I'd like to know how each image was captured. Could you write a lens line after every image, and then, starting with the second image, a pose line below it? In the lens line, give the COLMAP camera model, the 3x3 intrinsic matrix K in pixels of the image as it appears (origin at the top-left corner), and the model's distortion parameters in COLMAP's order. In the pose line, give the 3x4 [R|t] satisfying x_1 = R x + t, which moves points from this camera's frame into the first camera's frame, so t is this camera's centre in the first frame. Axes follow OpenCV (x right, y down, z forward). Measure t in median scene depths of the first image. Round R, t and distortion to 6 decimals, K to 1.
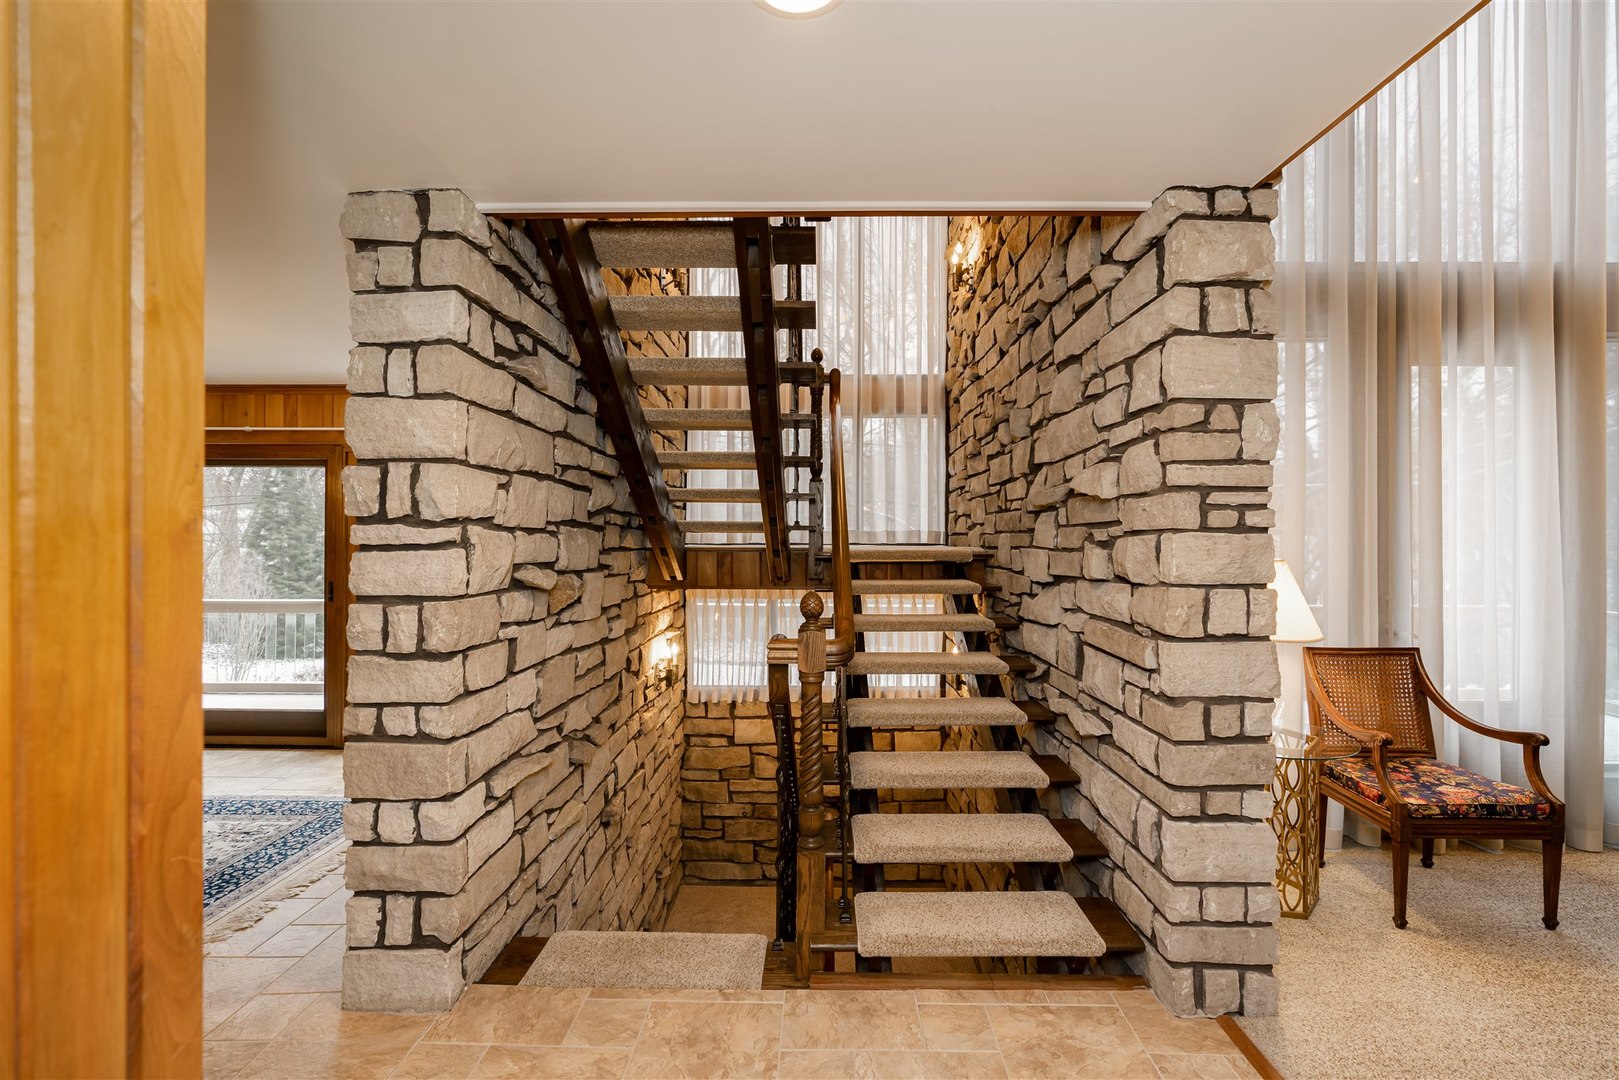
lens RADIAL K [[708.8, 0, 812.6], [0, 708.8, 544.7], [0, 0, 1]] dist [0.004251, 0.000802]
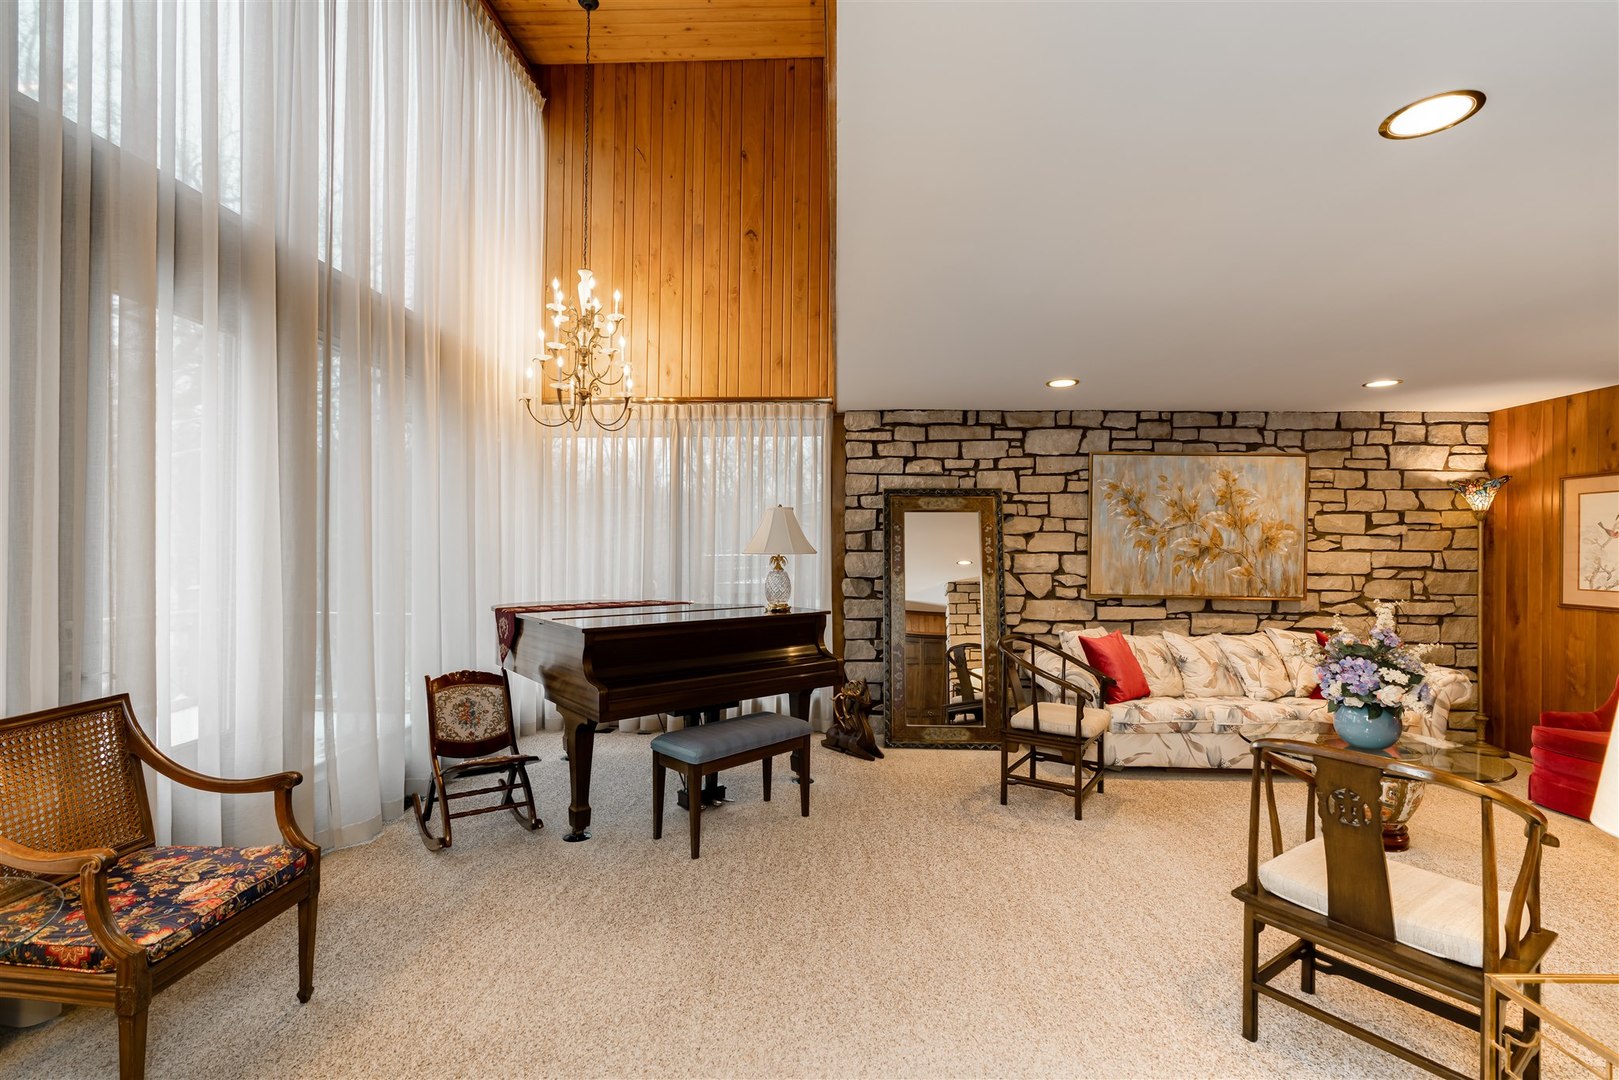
lens RADIAL K [[708.8, 0, 811.3], [0, 708.8, 542.5], [0, 0, 1]] dist [0.004251, 0.000802]
pose [[0.018560, -0.000364, 0.999828, 0.185085], [-0.003433, 0.999994, 0.000428, -0.009156], [-0.999822, -0.003441, 0.018558, 0.360608]]
